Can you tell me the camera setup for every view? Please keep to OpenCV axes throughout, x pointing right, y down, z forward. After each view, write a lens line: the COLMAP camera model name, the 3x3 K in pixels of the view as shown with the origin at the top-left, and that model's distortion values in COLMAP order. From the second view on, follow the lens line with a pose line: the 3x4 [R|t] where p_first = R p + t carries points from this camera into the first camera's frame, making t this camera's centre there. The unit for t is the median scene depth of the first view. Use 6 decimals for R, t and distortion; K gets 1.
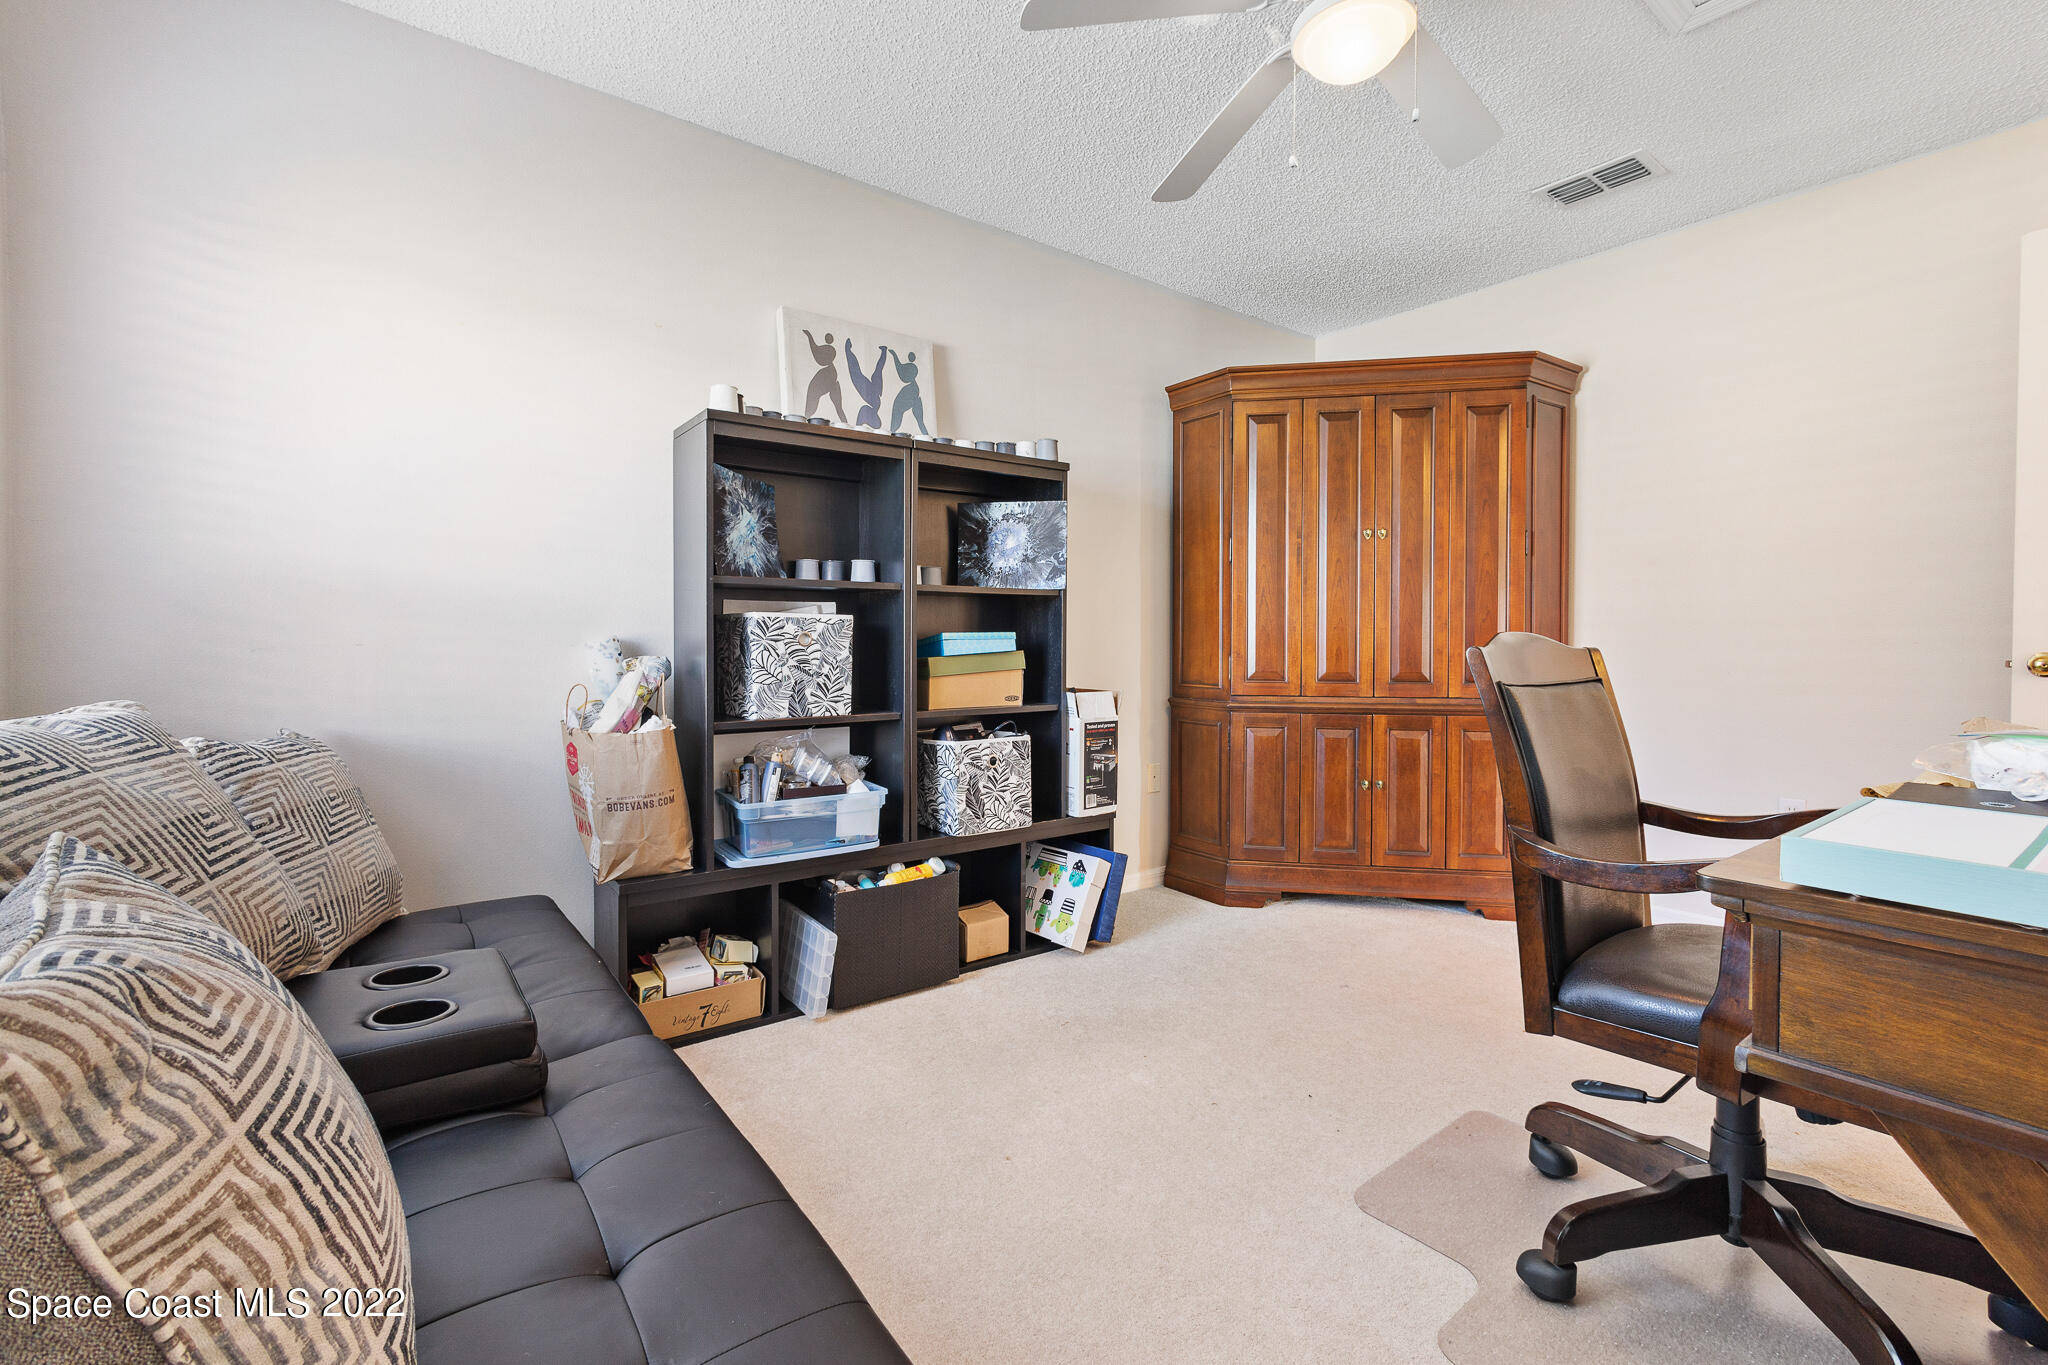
lens RADIAL K [[888.8, 0, 1026.0], [0, 888.8, 682.1], [0, 0, 1]] dist [0.000312, 0.000027]
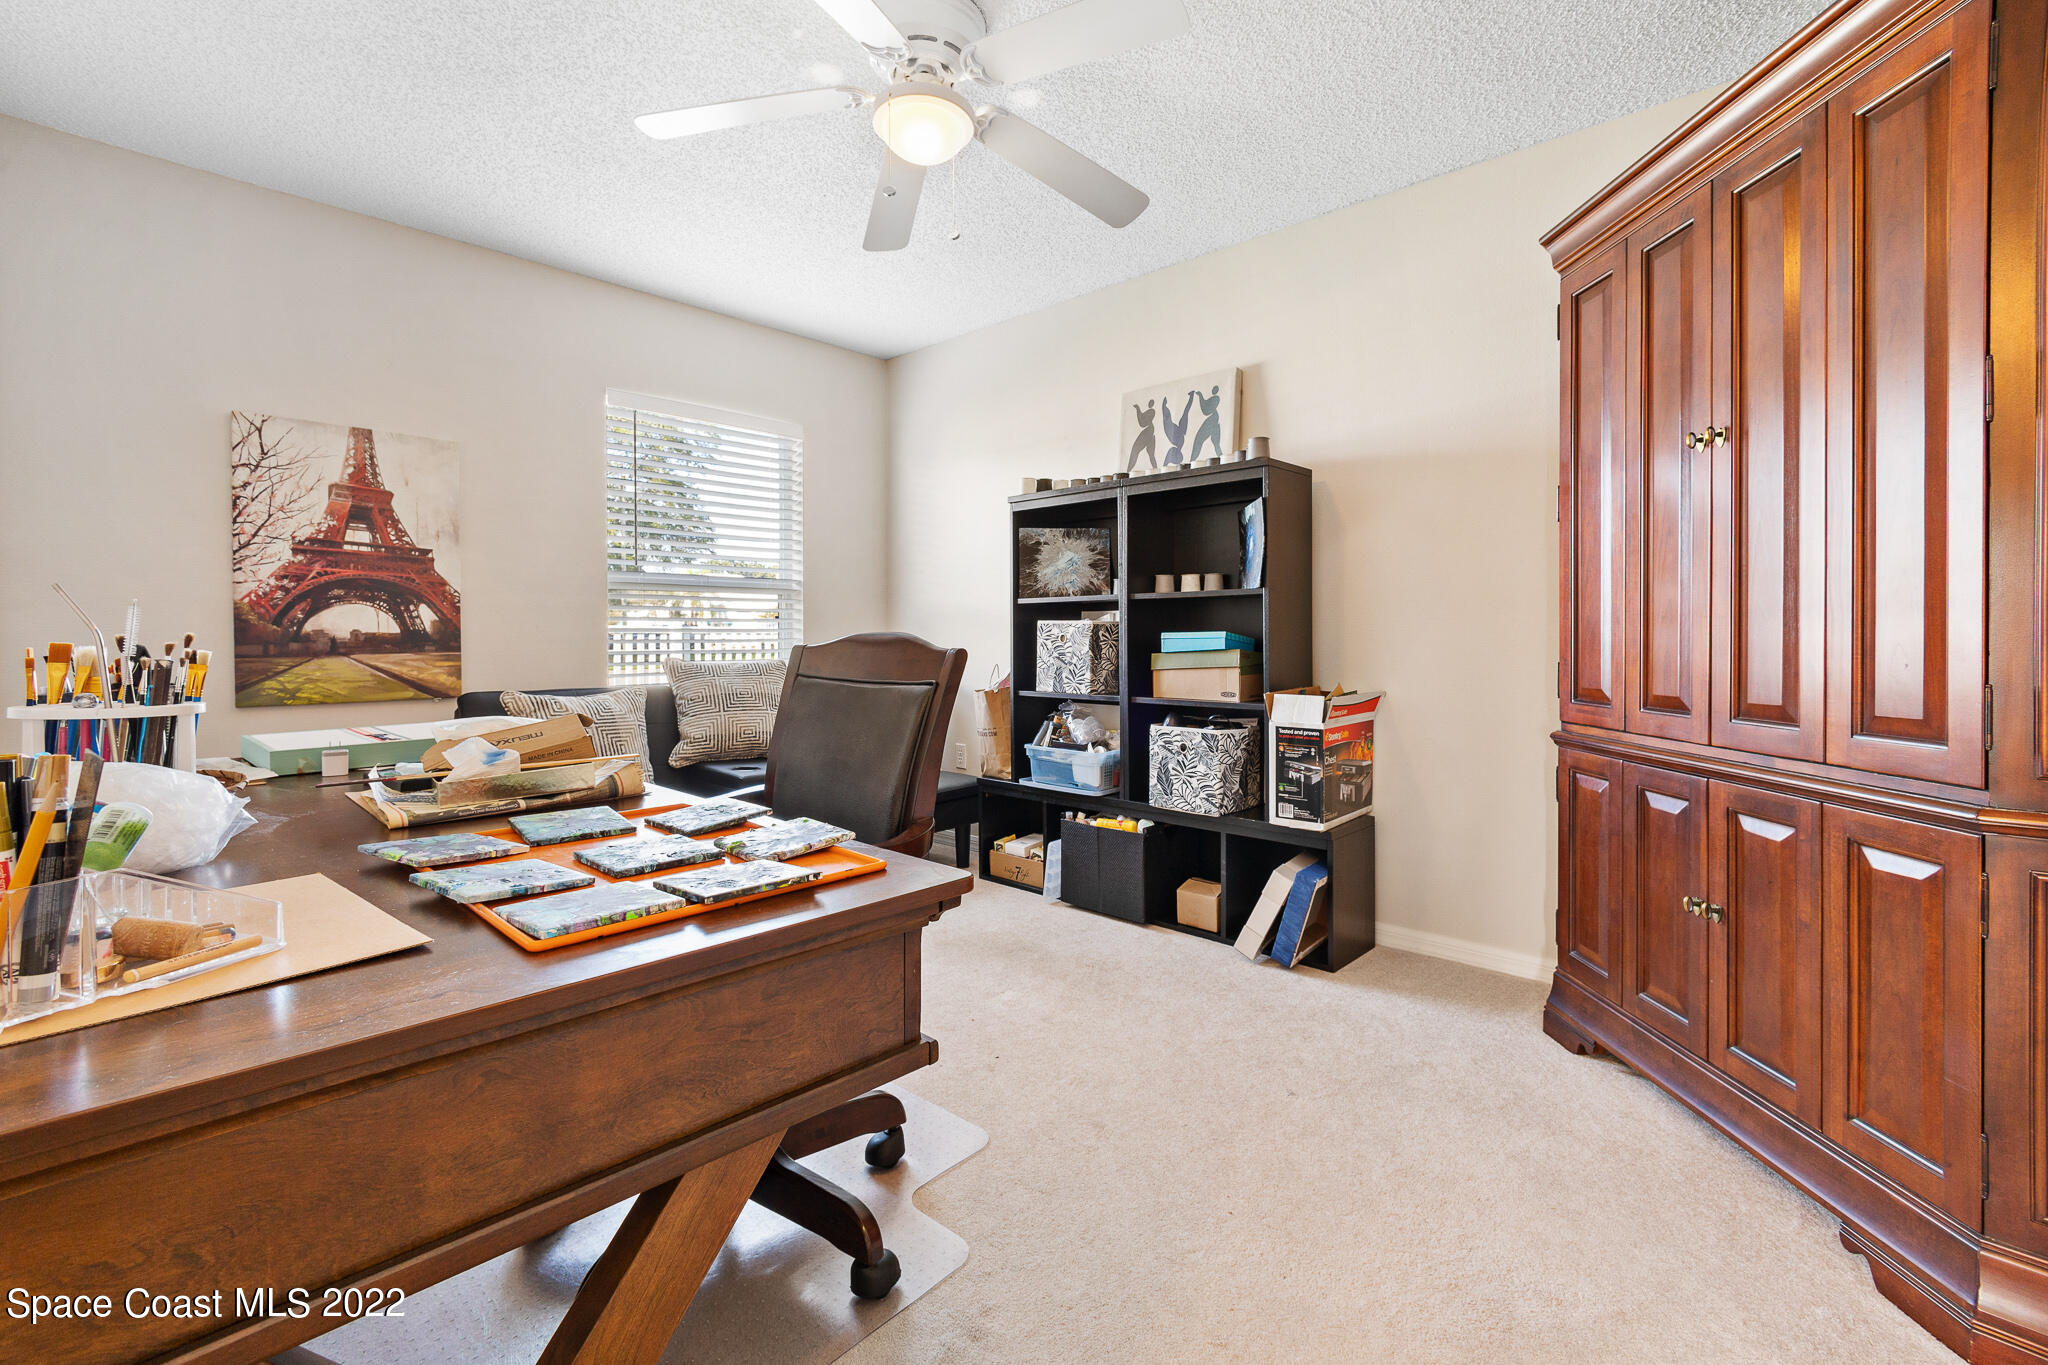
lens RADIAL K [[888.8, 0, 1026.0], [0, 888.8, 682.1], [0, 0, 1]] dist [0.000312, 0.000027]
pose [[0.176115, 0.048063, -0.983195, 1.002093], [-0.043140, 0.998225, 0.041071, -0.030071], [0.983424, 0.035182, 0.177876, 0.594132]]
